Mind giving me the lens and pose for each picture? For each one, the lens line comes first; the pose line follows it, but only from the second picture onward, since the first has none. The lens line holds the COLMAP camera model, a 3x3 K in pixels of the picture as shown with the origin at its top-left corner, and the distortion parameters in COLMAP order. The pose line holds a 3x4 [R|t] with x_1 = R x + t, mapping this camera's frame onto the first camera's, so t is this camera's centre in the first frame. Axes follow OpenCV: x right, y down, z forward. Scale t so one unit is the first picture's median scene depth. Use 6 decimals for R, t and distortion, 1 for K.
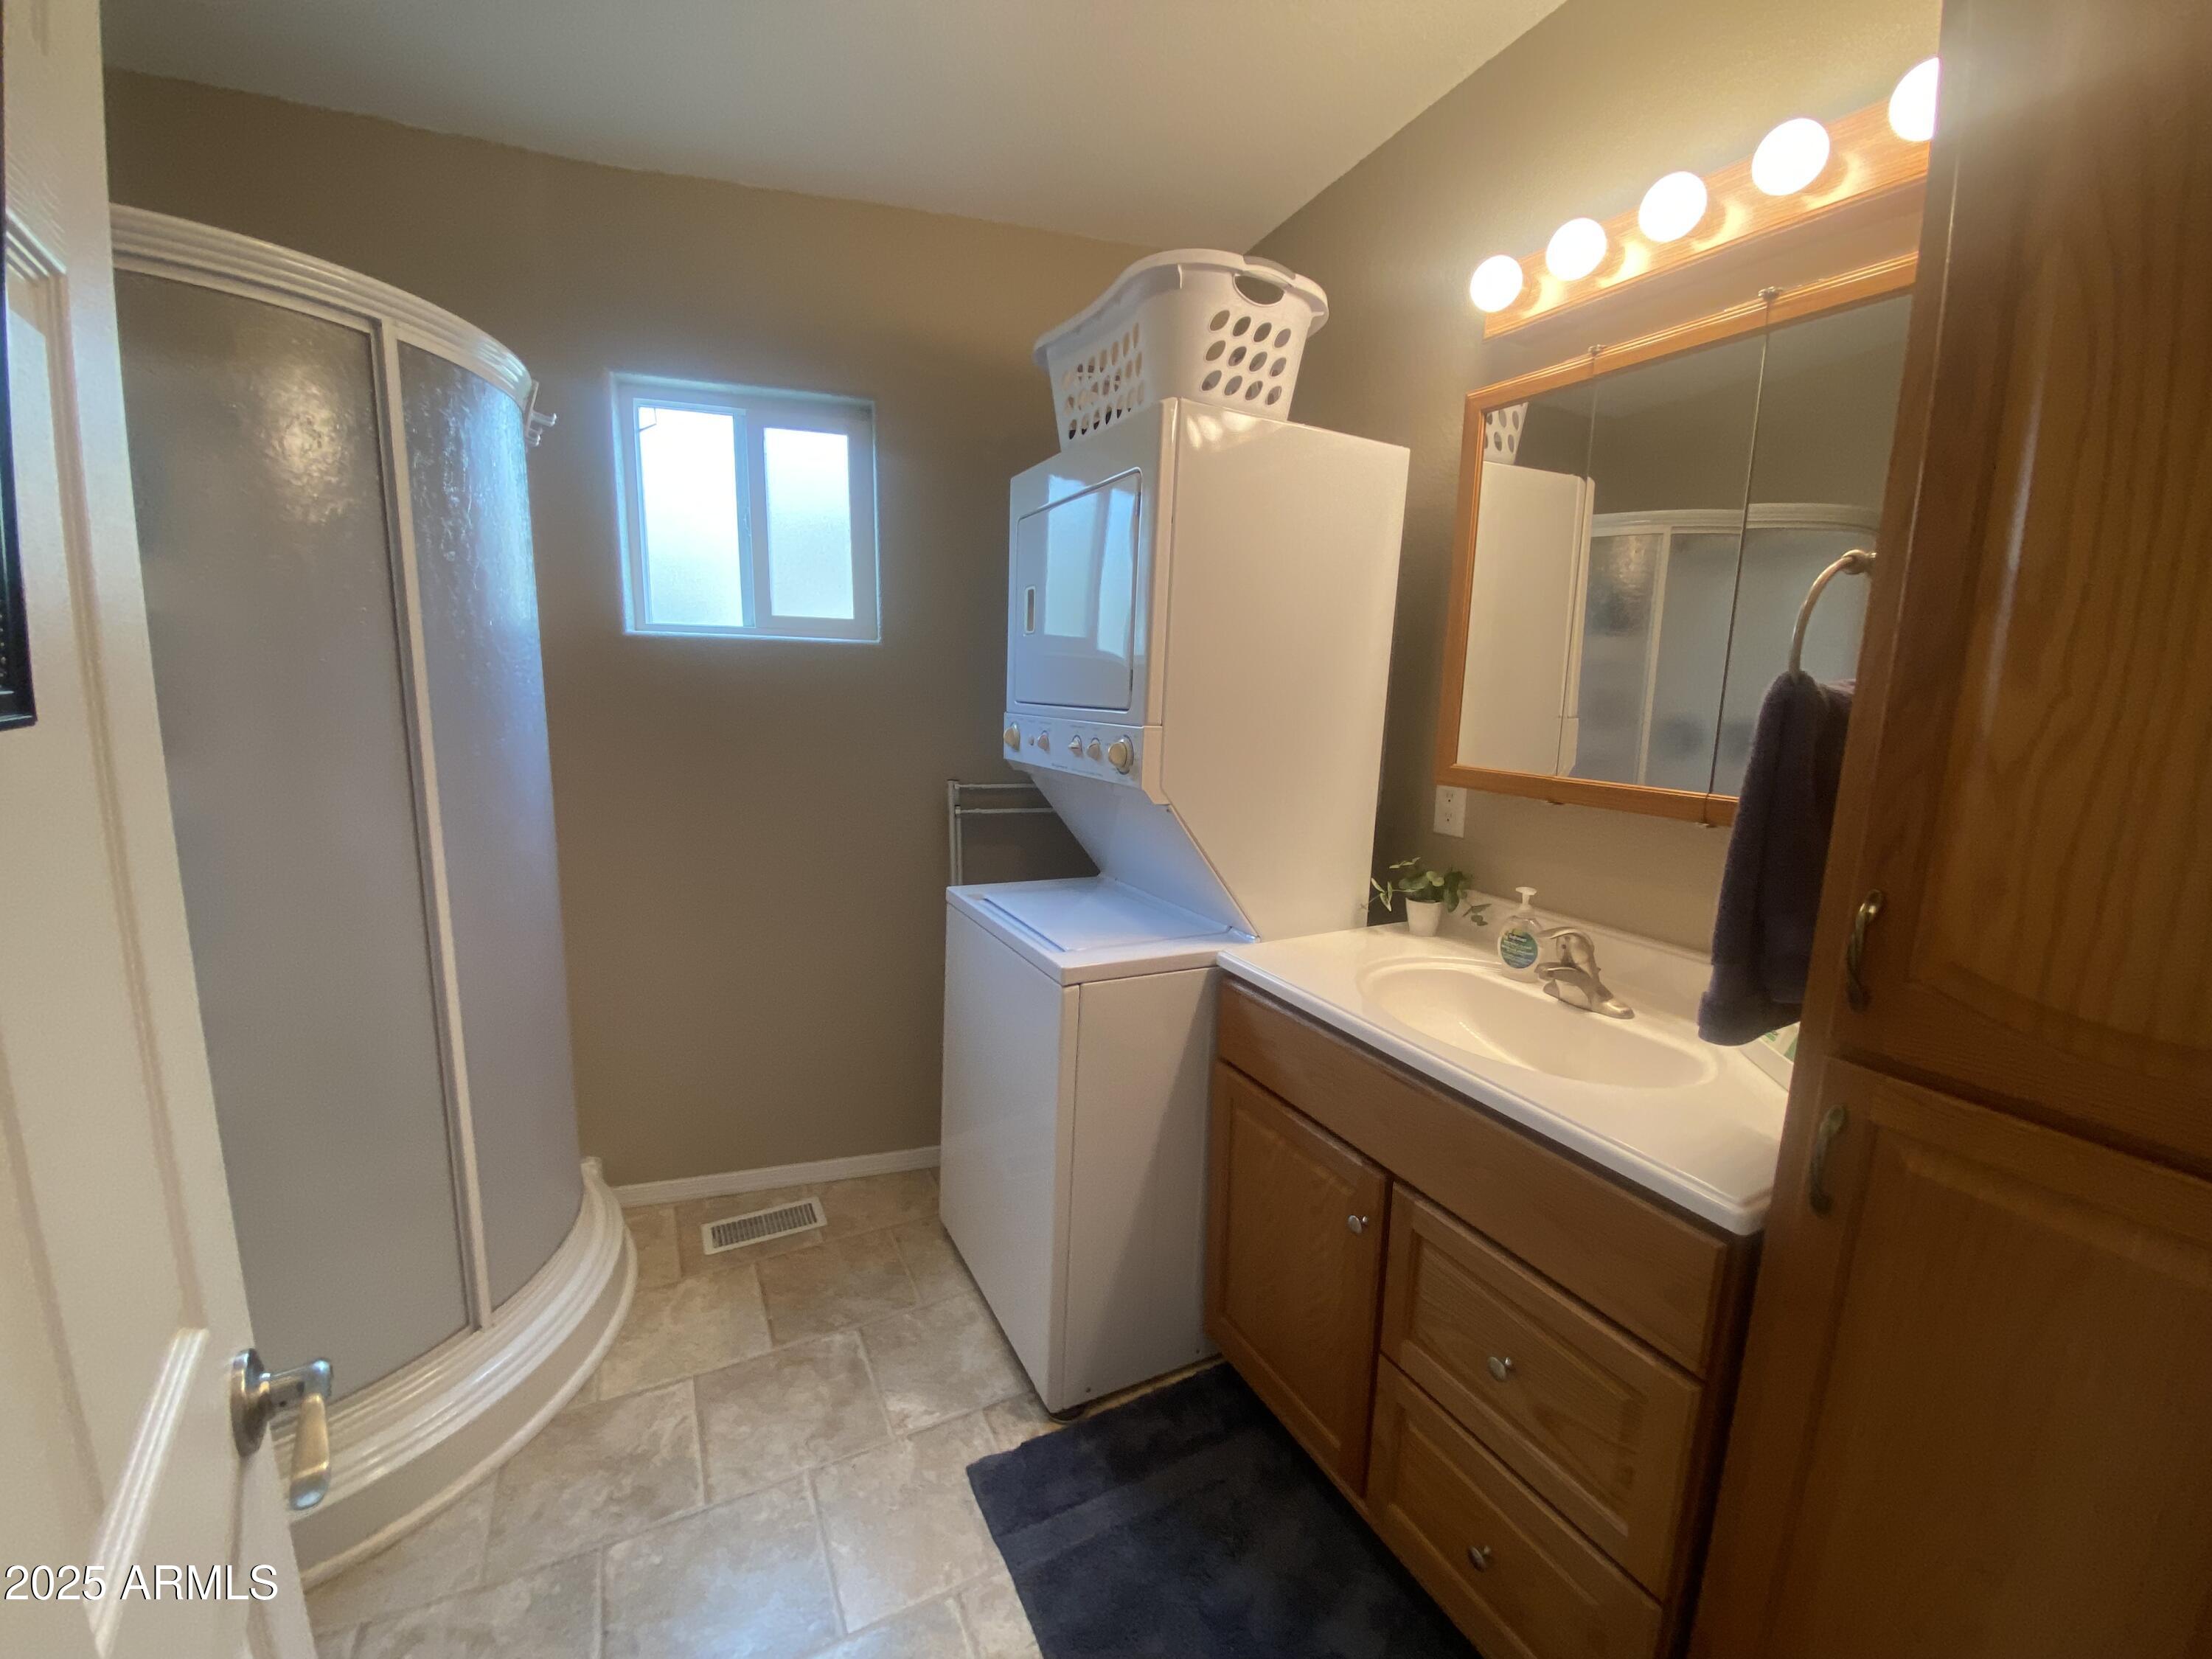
lens RADIAL K [[897.7, 0, 1106.4], [0, 897.7, 827.7], [0, 0, 1]] dist [0.021956, -0.021355]
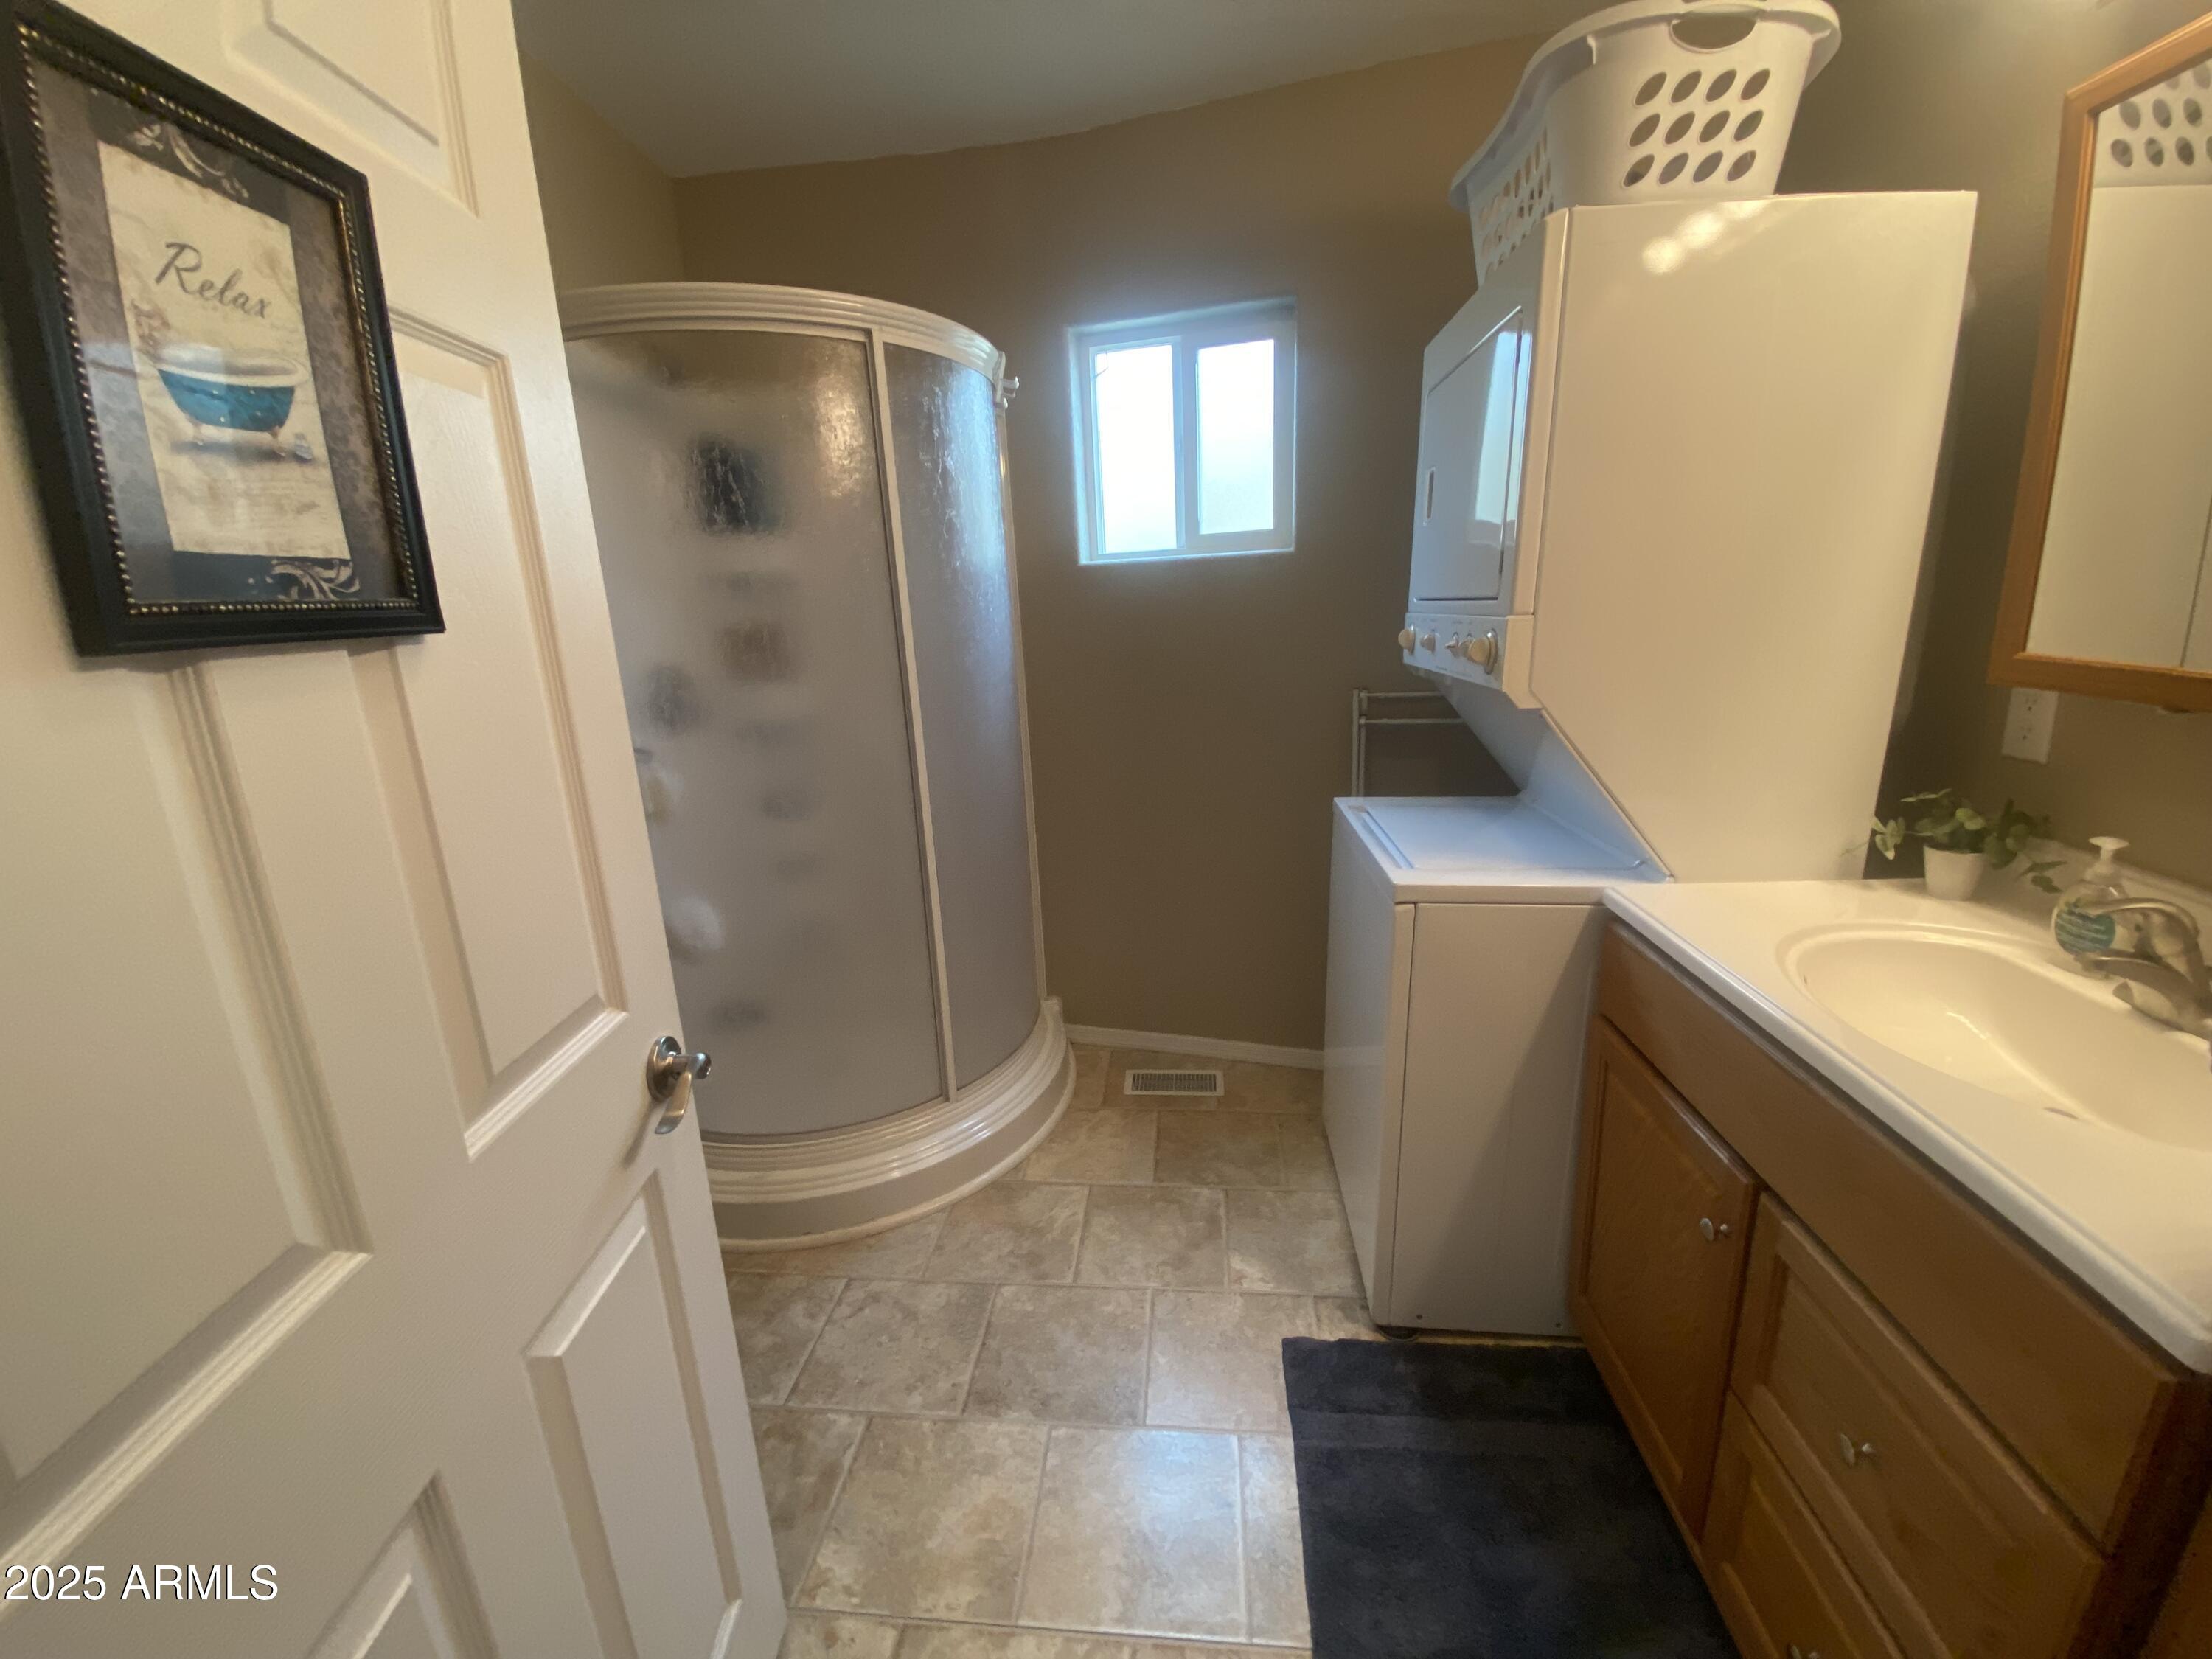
lens RADIAL K [[892.8, 0, 1106.0], [0, 892.8, 829.5], [0, 0, 1]] dist [0.020129, -0.020612]
pose [[0.833253, 0.077011, -0.547502, 0.192437], [-0.027096, 0.994750, 0.098683, 0.014642], [0.552227, -0.067393, 0.830965, 0.047328]]
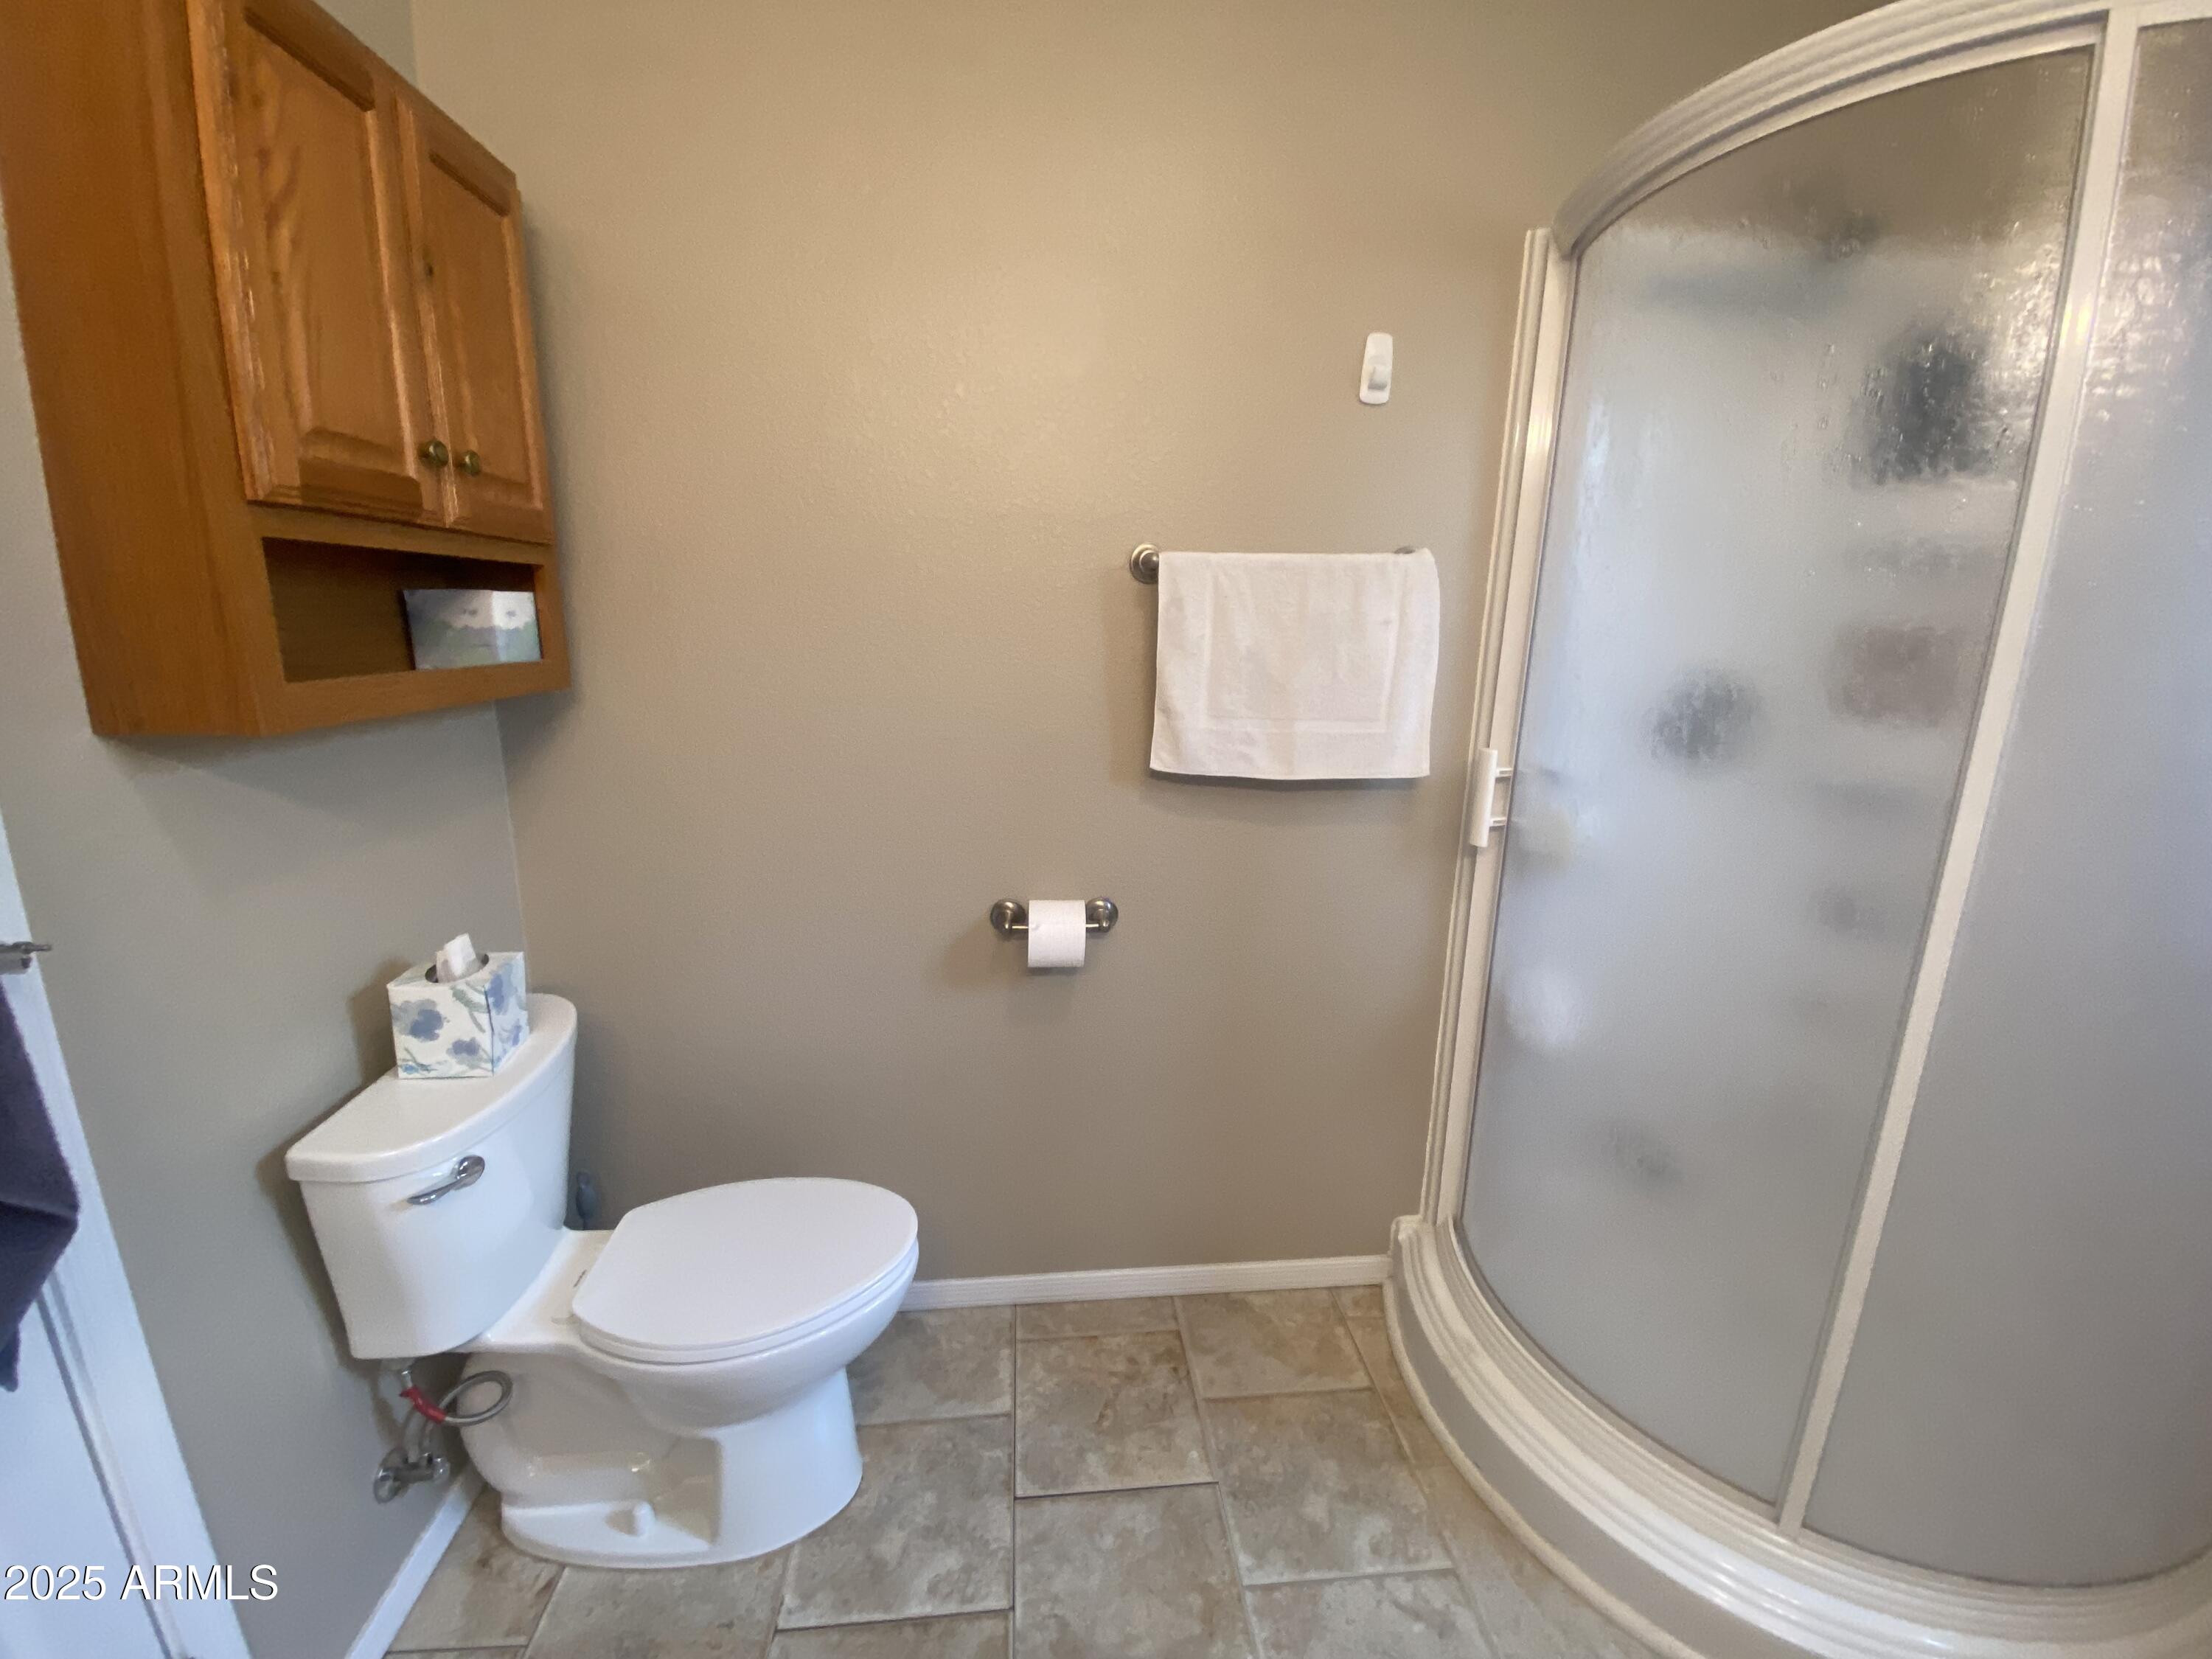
lens RADIAL K [[892.8, 0, 1106.0], [0, 892.8, 829.5], [0, 0, 1]] dist [0.020129, -0.020612]
pose [[-0.383728, 0.184734, -0.904780, 0.046712], [-0.171072, 0.948606, 0.266236, -0.064035], [0.907462, 0.256945, -0.332404, 0.586804]]
